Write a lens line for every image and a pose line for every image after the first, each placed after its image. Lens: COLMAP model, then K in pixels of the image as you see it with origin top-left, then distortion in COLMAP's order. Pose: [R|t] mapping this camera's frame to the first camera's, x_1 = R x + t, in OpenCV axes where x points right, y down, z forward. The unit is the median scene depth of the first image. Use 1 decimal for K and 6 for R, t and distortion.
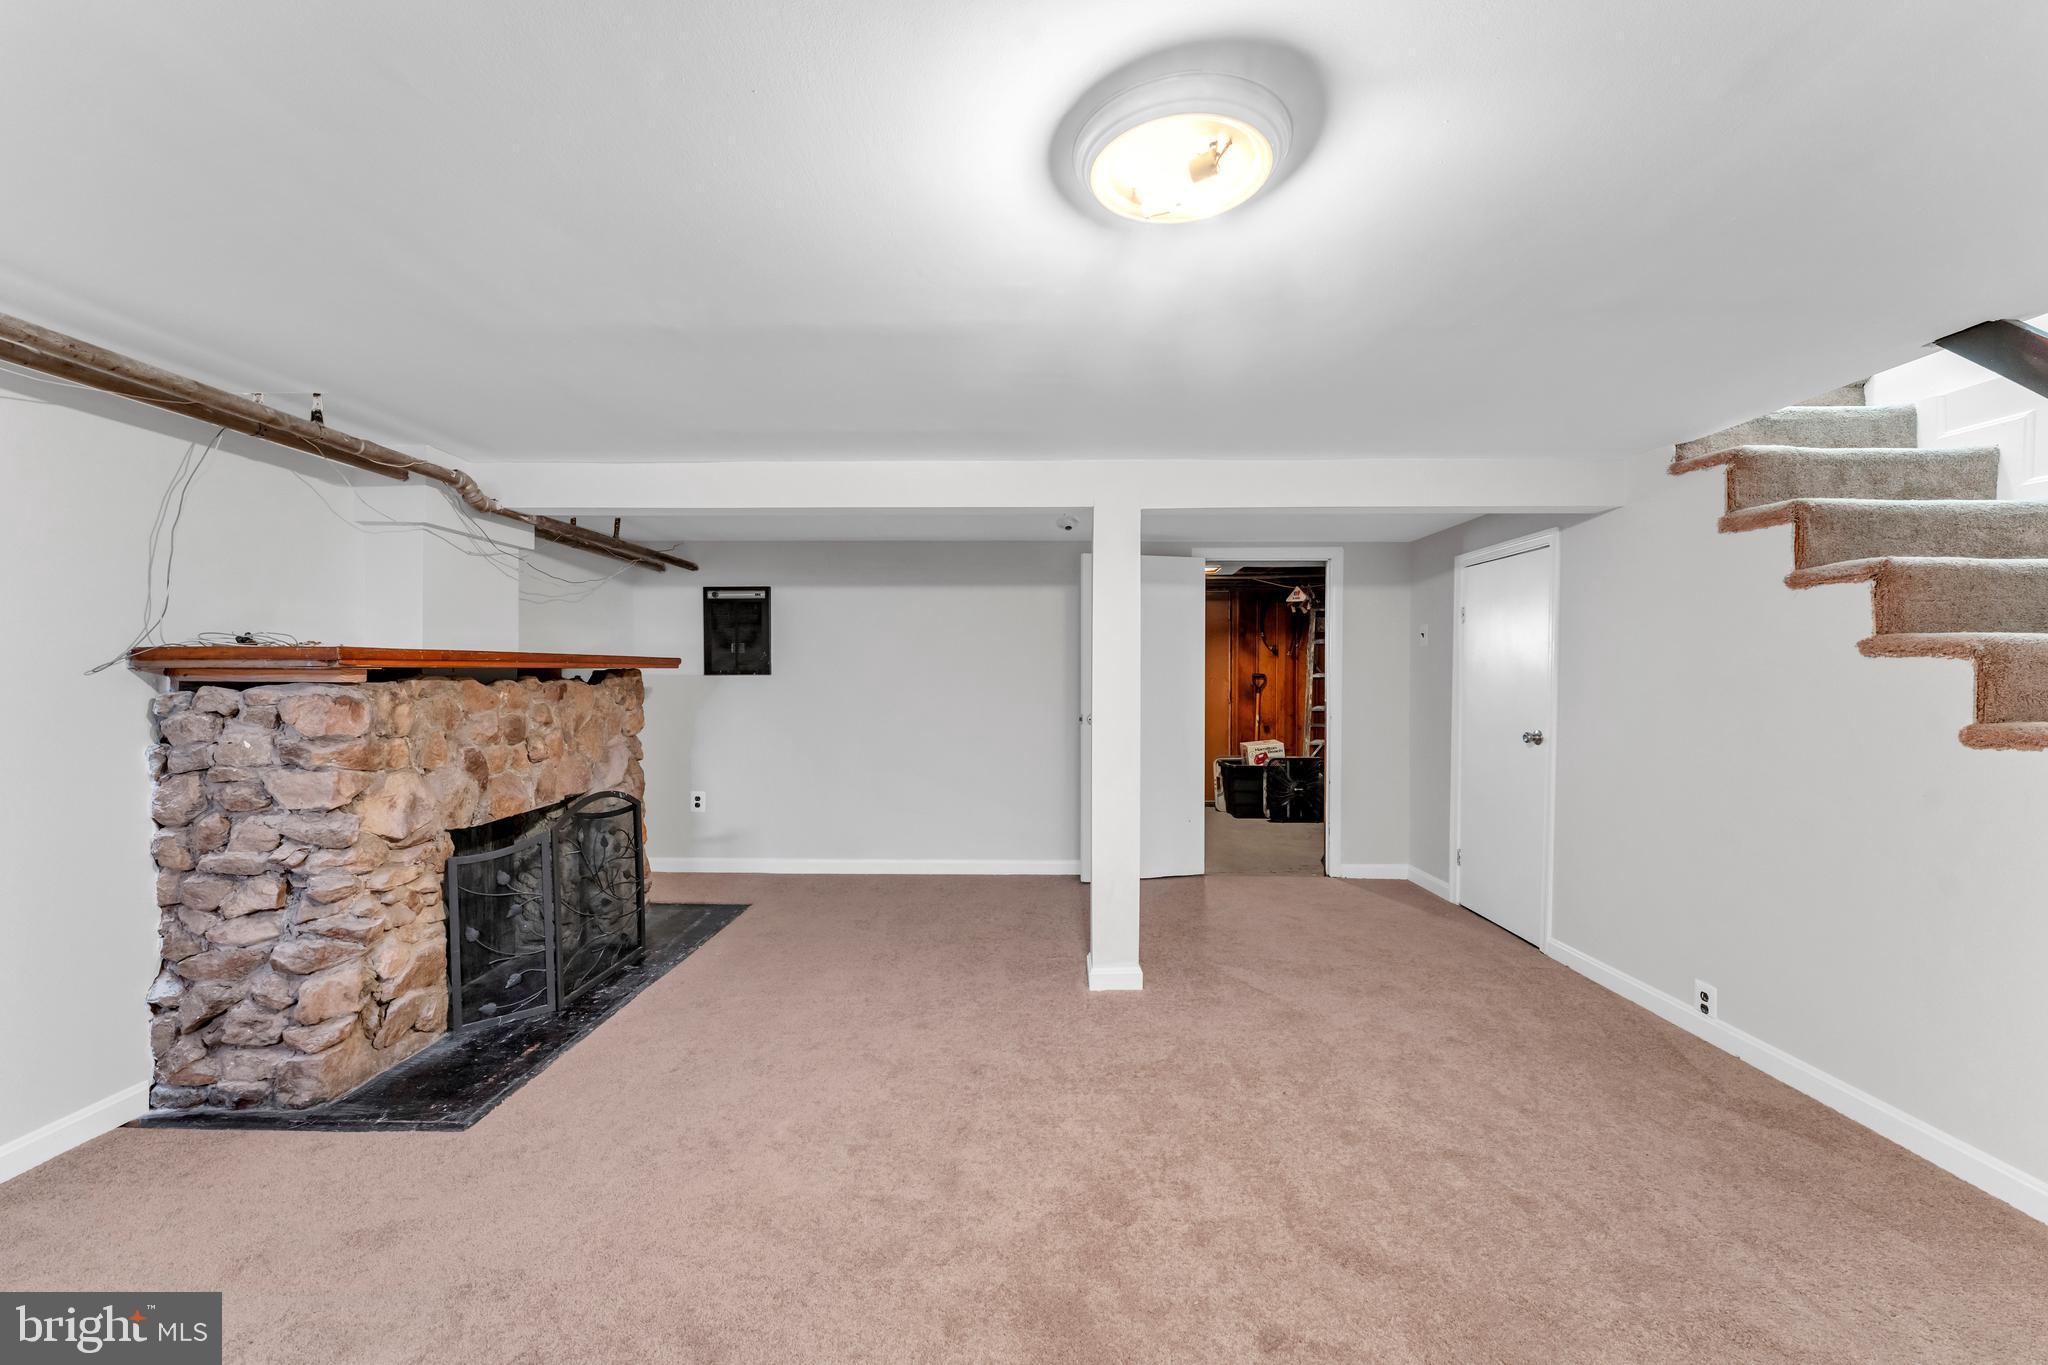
lens RADIAL K [[816.3, 0, 1025.7], [0, 816.3, 674.4], [0, 0, 1]] dist [0.000033, -0.000252]
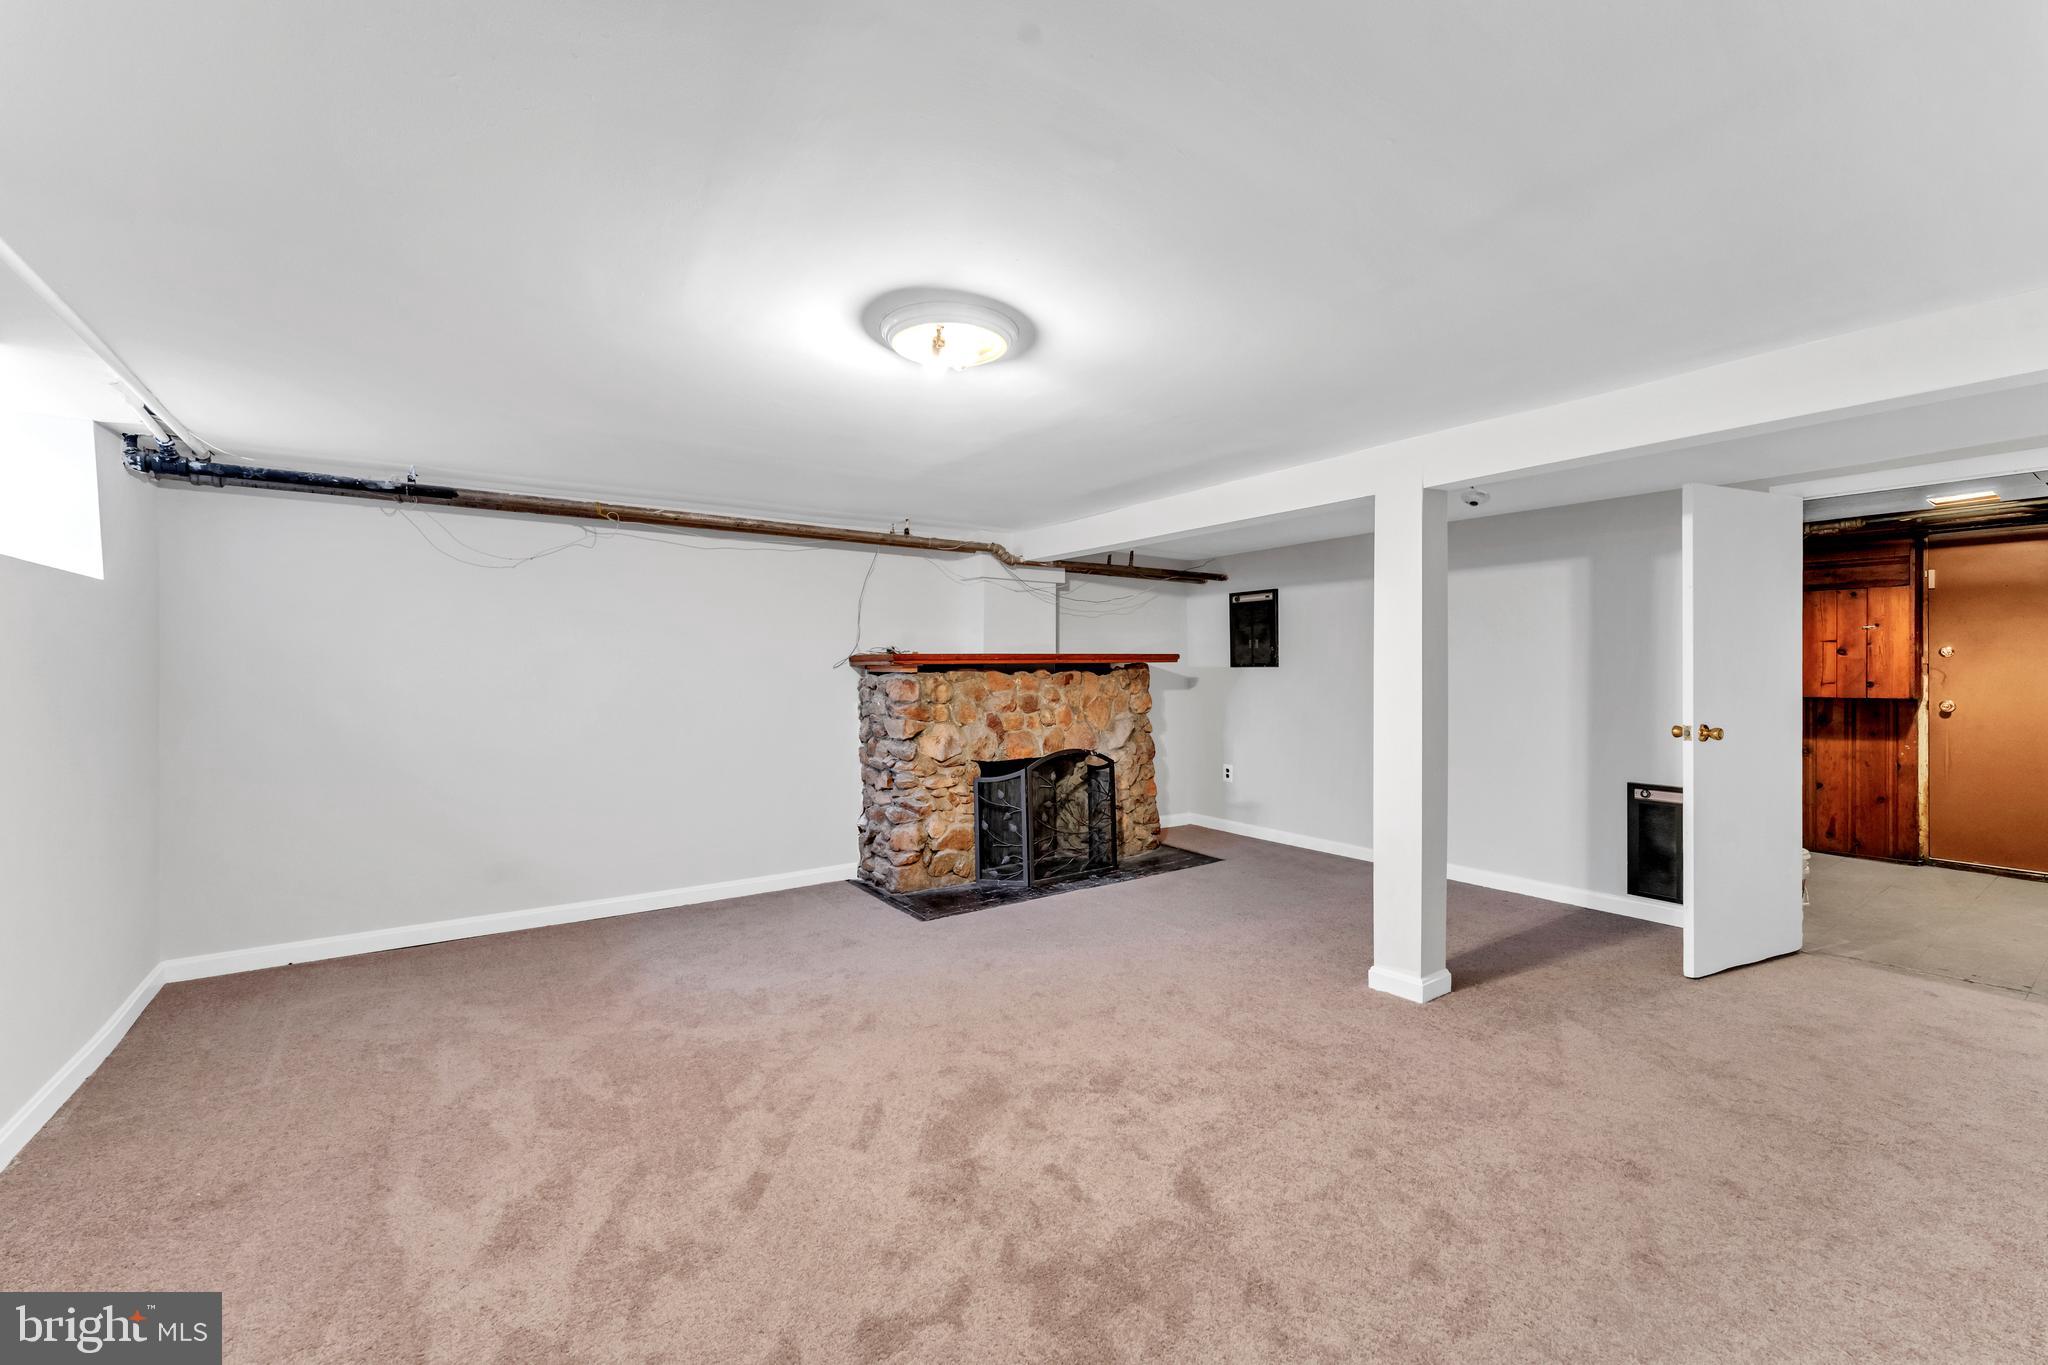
lens RADIAL K [[816.3, 0, 1025.7], [0, 816.3, 674.4], [0, 0, 1]] dist [0.000033, -0.000252]
pose [[0.592190, 0.004214, -0.805787, 0.741472], [0.003887, 0.999960, 0.008086, 0.000363], [0.805789, -0.007921, 0.592150, 0.099942]]
